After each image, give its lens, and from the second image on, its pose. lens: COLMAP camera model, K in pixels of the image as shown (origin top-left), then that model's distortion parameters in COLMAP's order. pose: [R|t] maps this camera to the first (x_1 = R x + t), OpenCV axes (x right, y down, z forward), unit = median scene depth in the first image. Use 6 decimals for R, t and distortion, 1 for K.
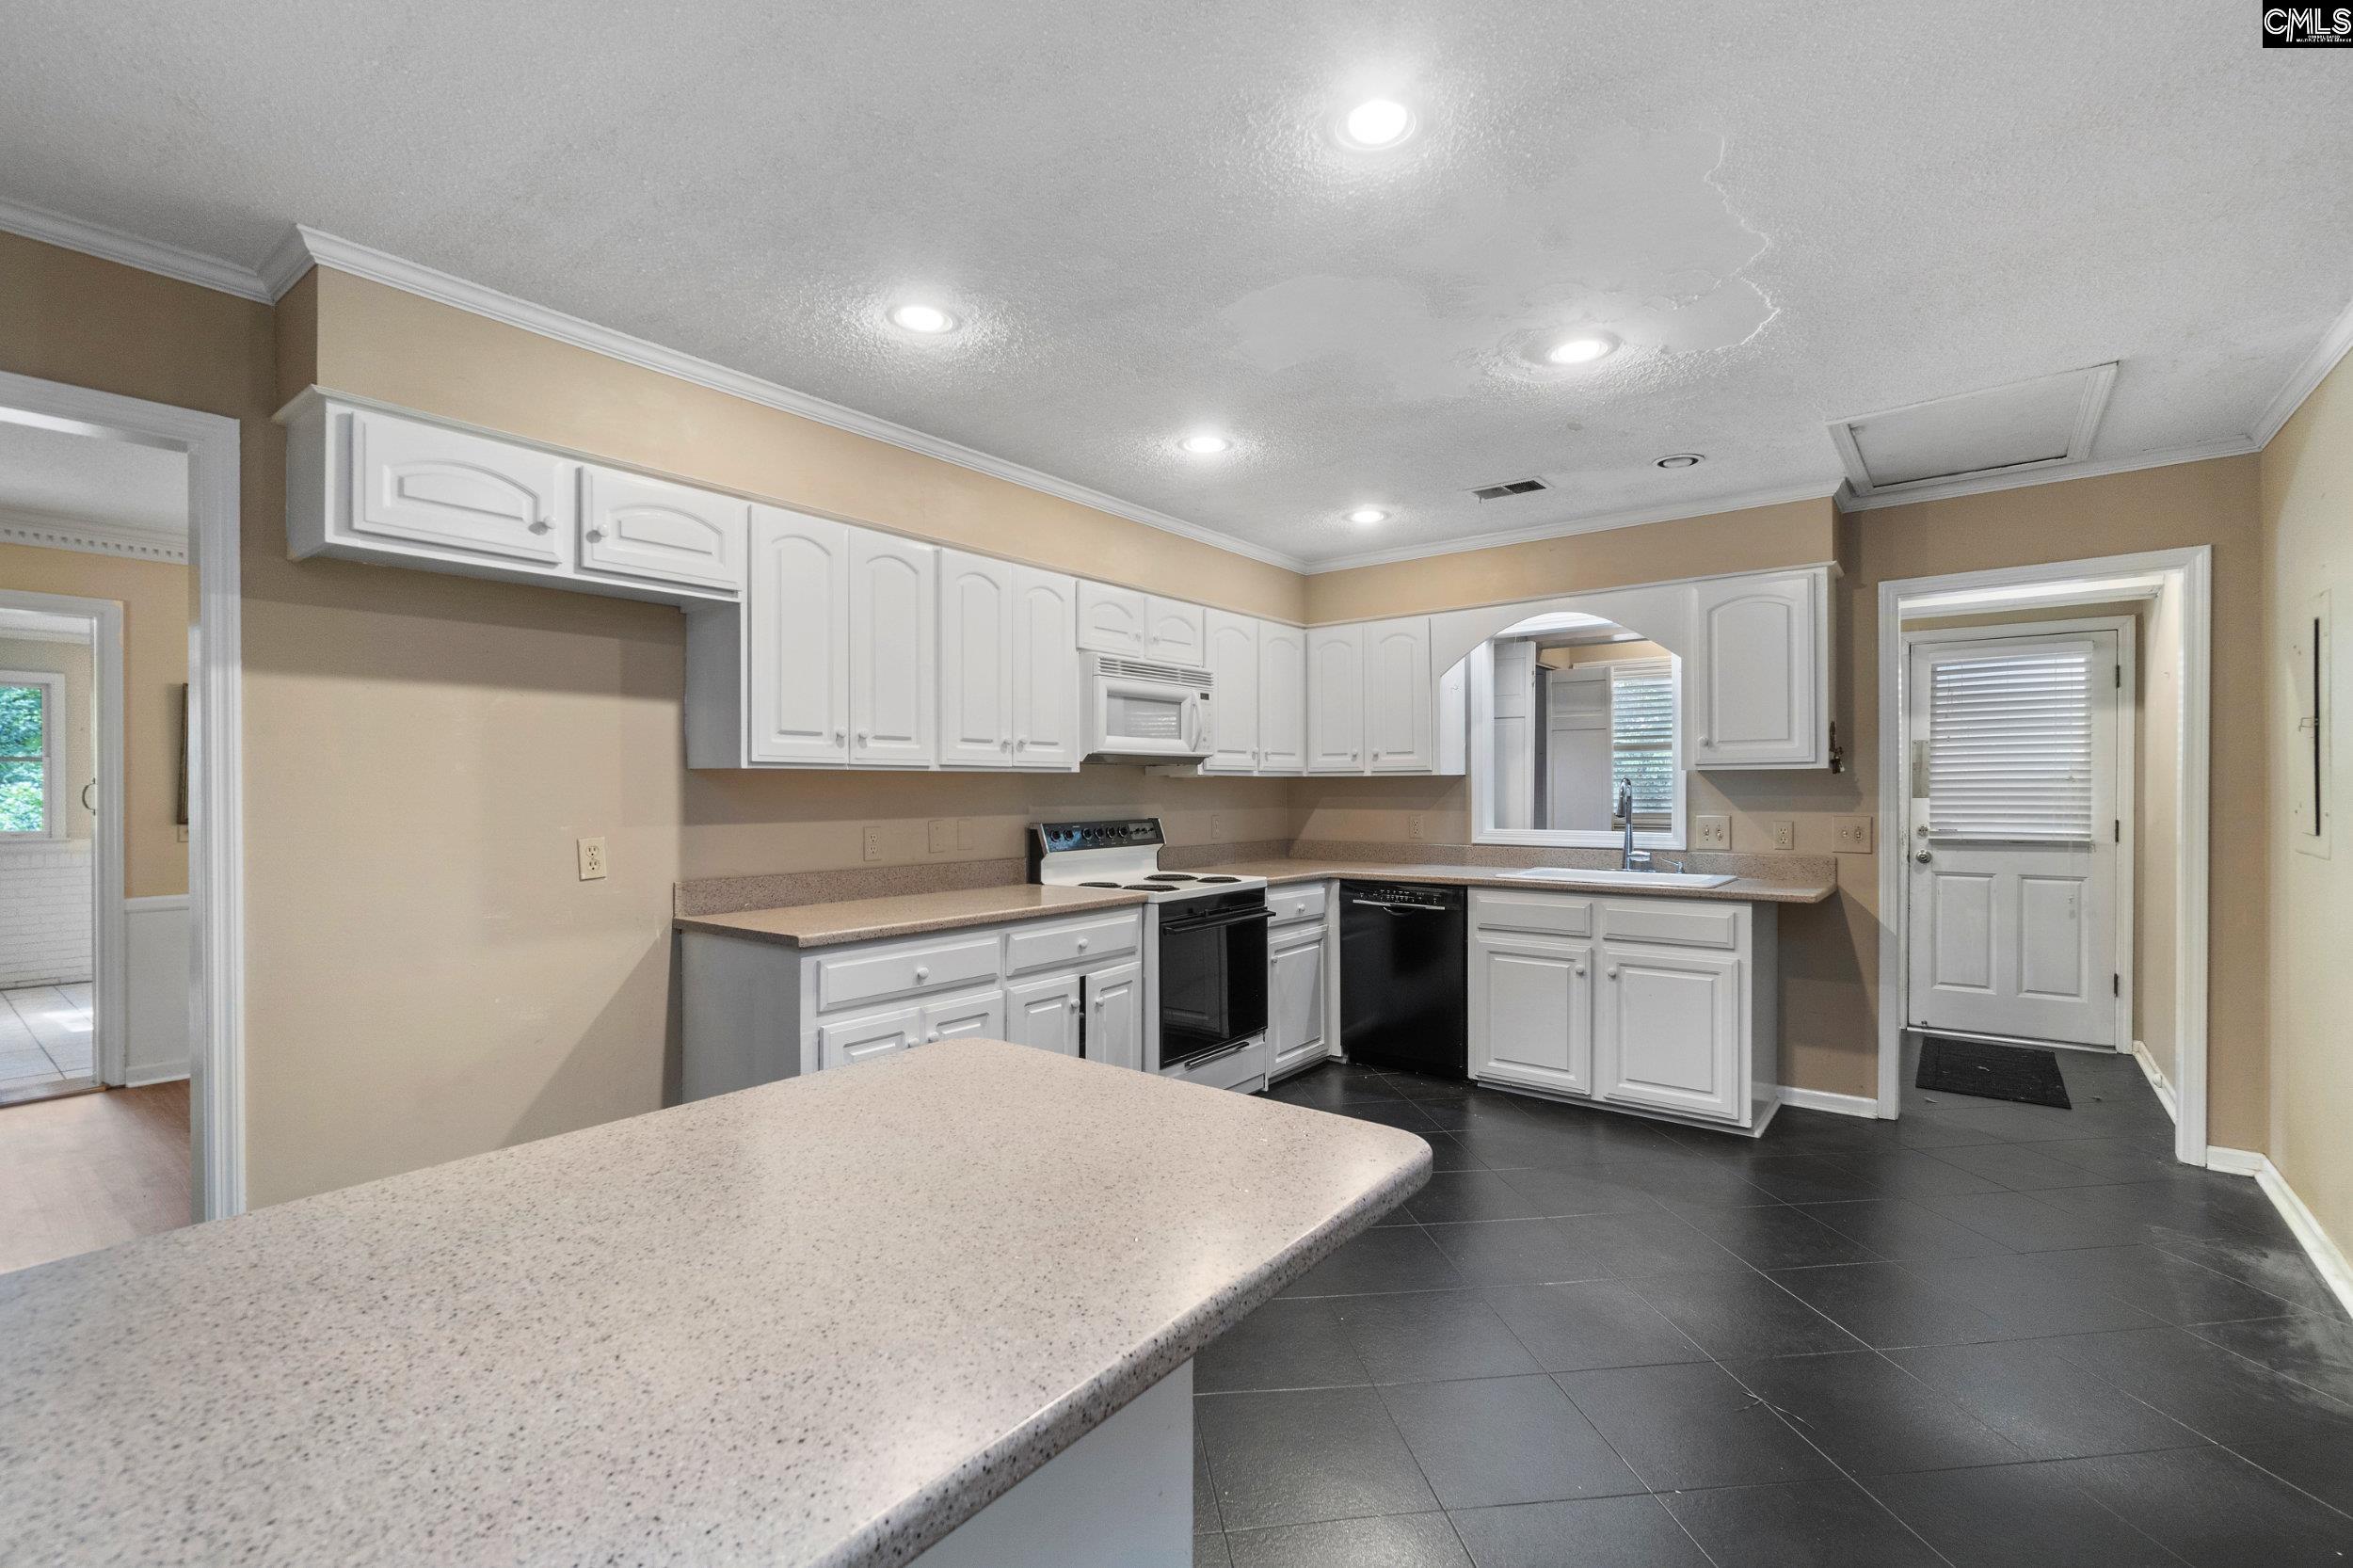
lens RADIAL K [[1041.2, 0, 1174.7], [0, 1041.2, 784.8], [0, 0, 1]] dist [-0.003164, 0.000360]
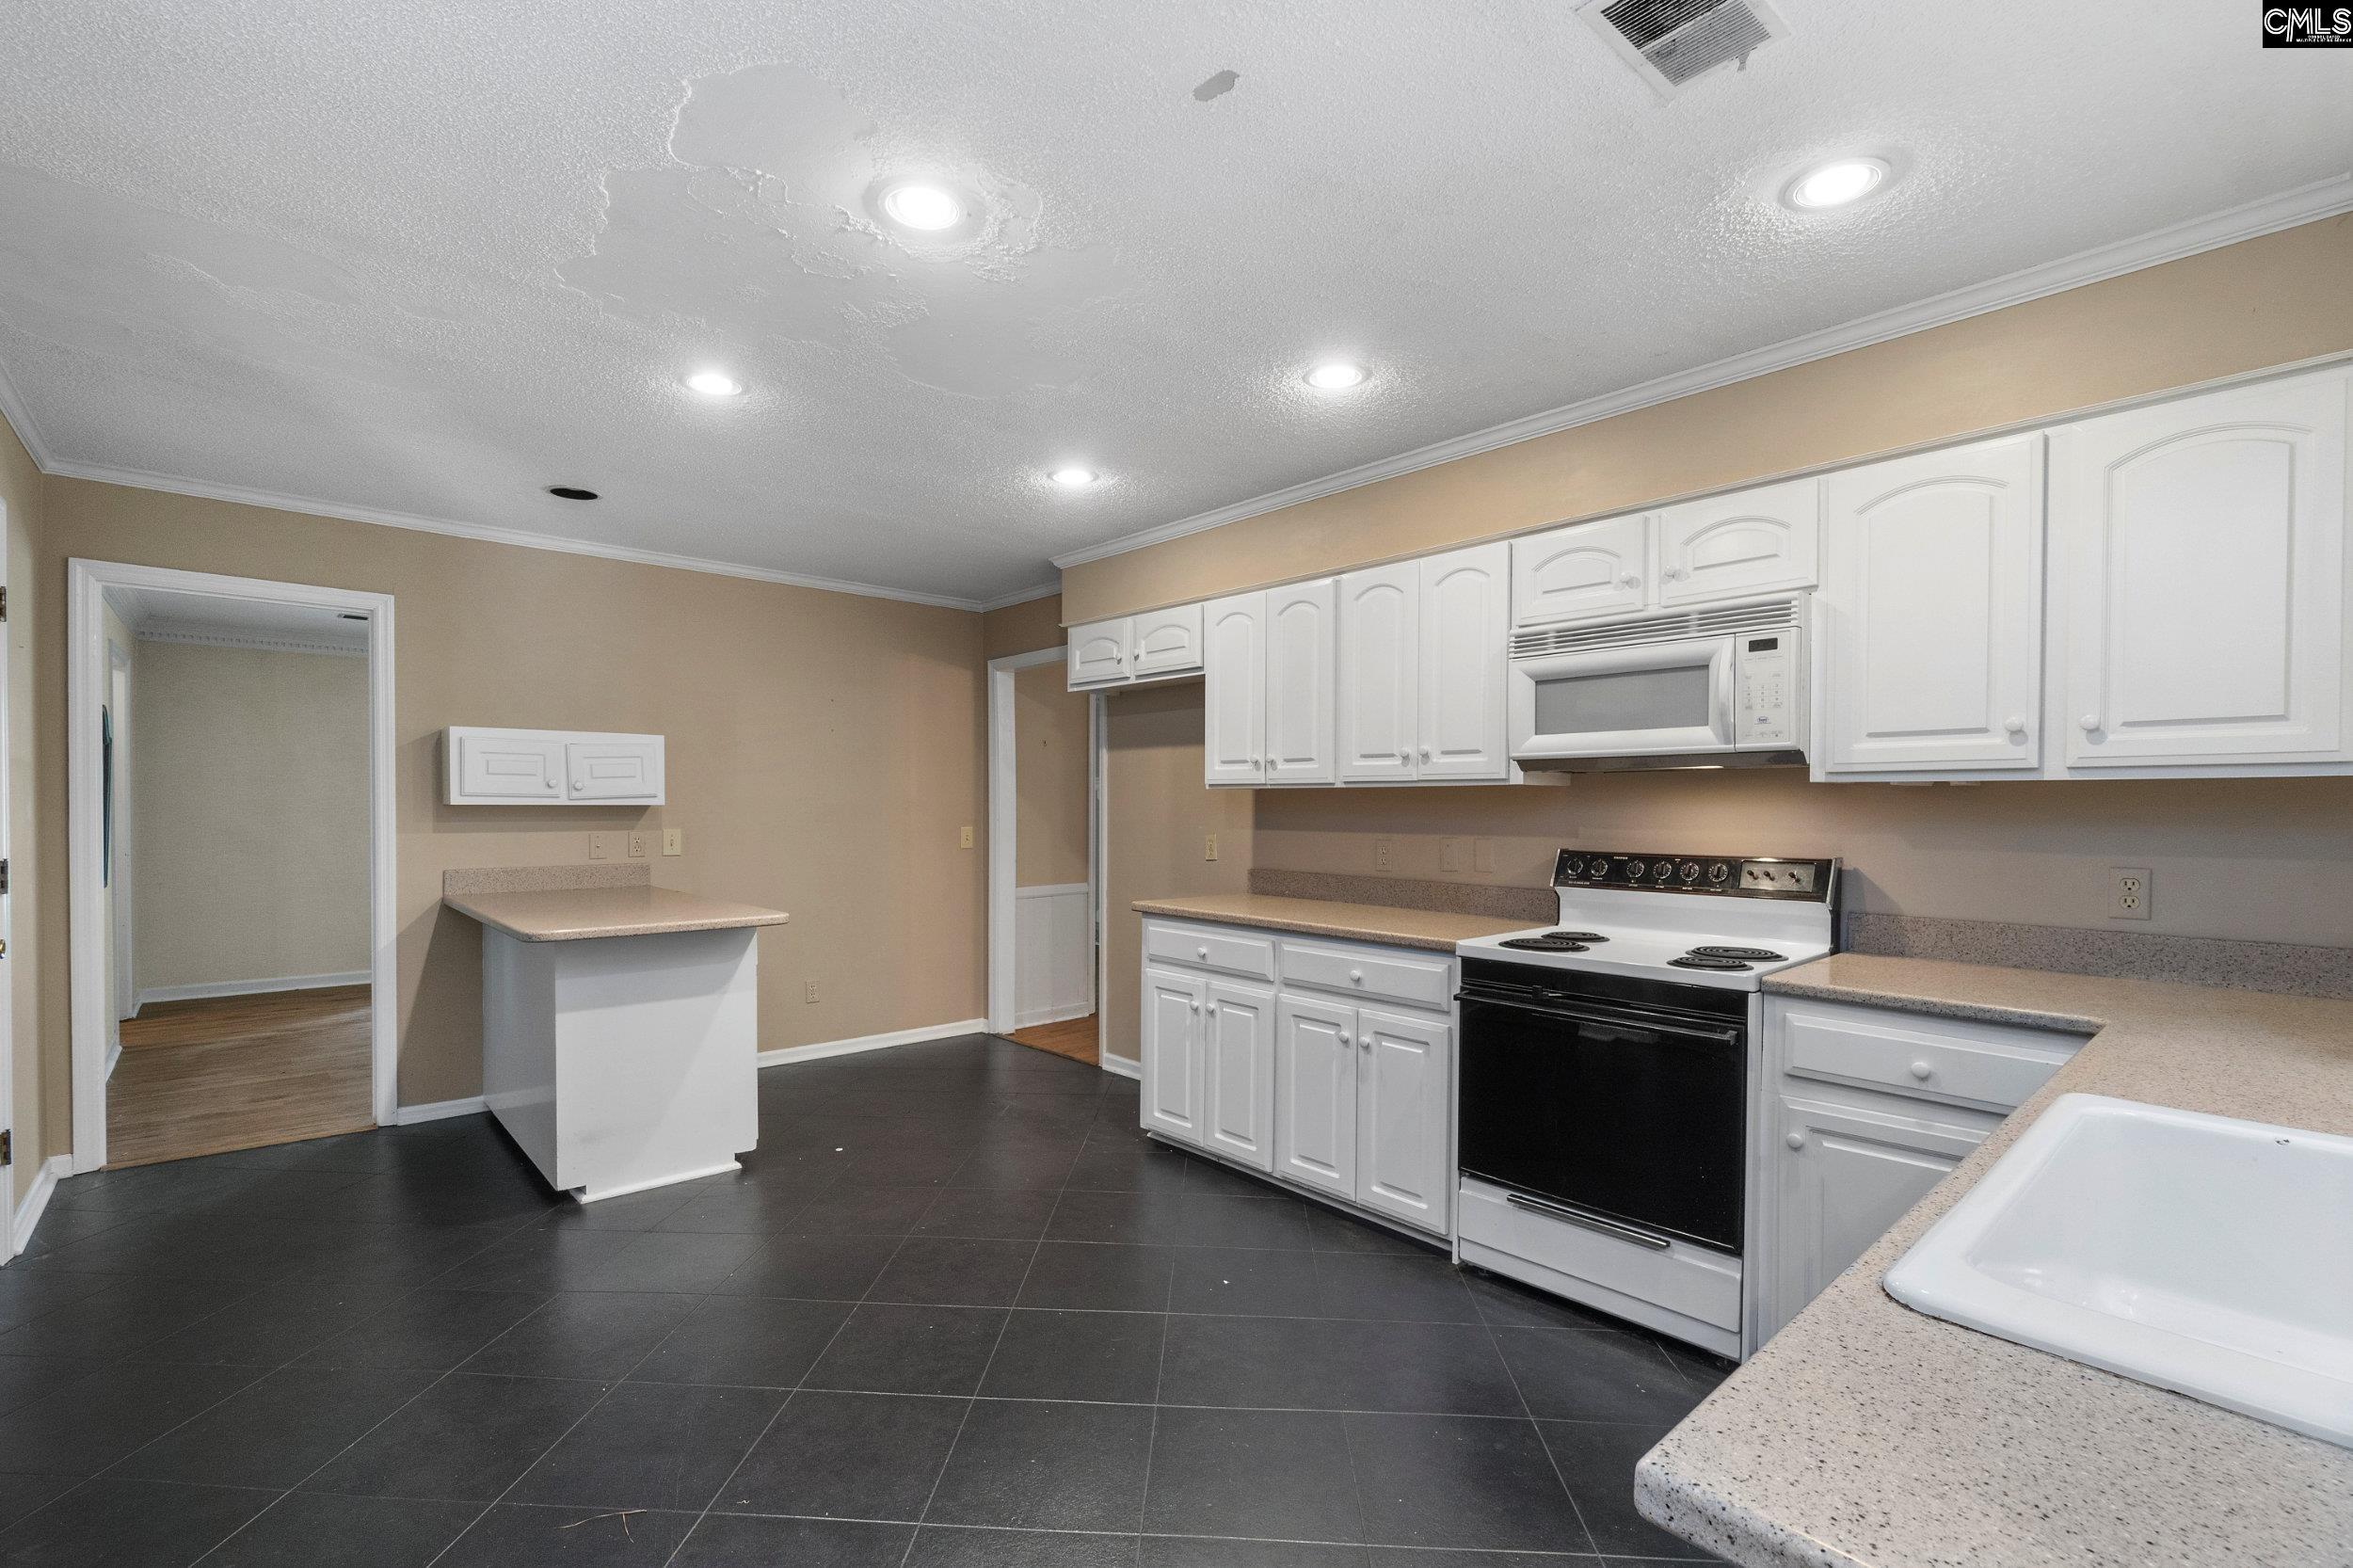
lens RADIAL K [[1041.2, 0, 1173.8], [0, 1041.2, 819.3], [0, 0, 1]] dist [-0.003164, 0.000360]
pose [[-0.177580, 0.018363, -0.983935, 0.762799], [0.002330, 0.999831, 0.018239, -0.000752], [0.984104, 0.000946, -0.177592, 0.920170]]
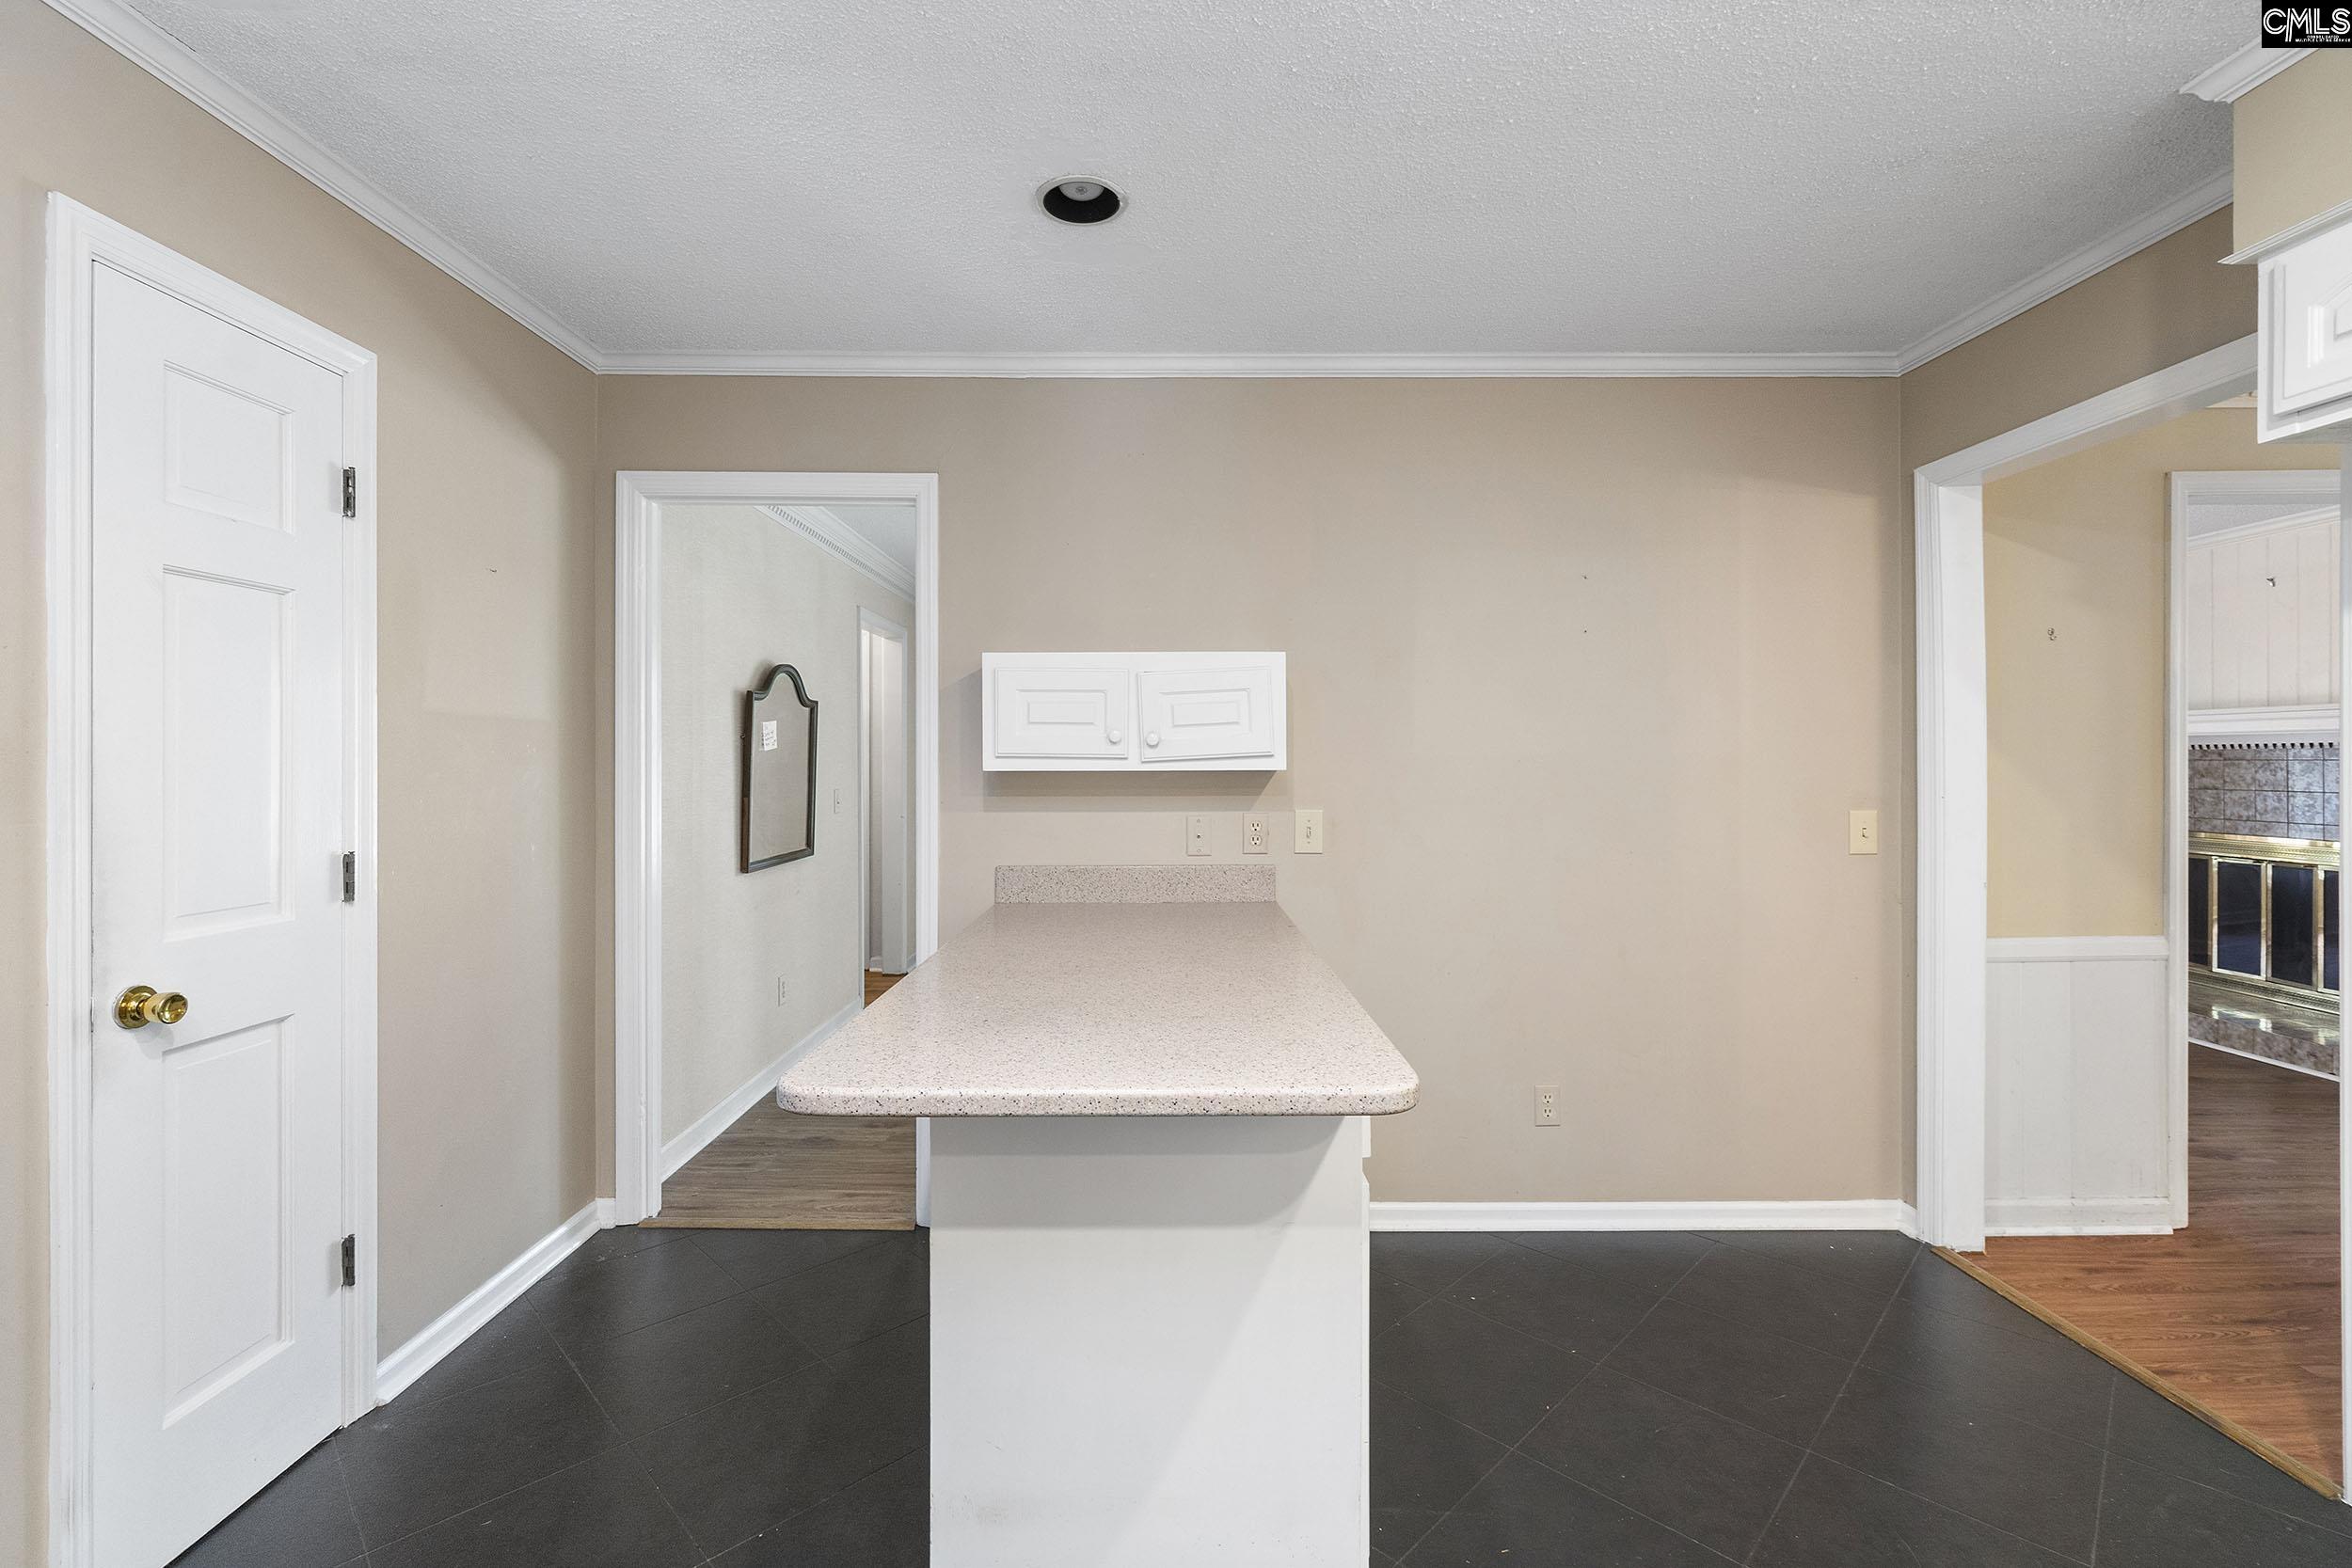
lens RADIAL K [[1040.7, 0, 1165.2], [0, 1040.7, 763.8], [0, 0, 1]] dist [-0.003164, 0.000360]
pose [[-0.790432, 0.008734, -0.612487, 0.184112], [0.009822, 0.999951, 0.001584, -0.002968], [0.612471, -0.004764, -0.790479, 0.638225]]
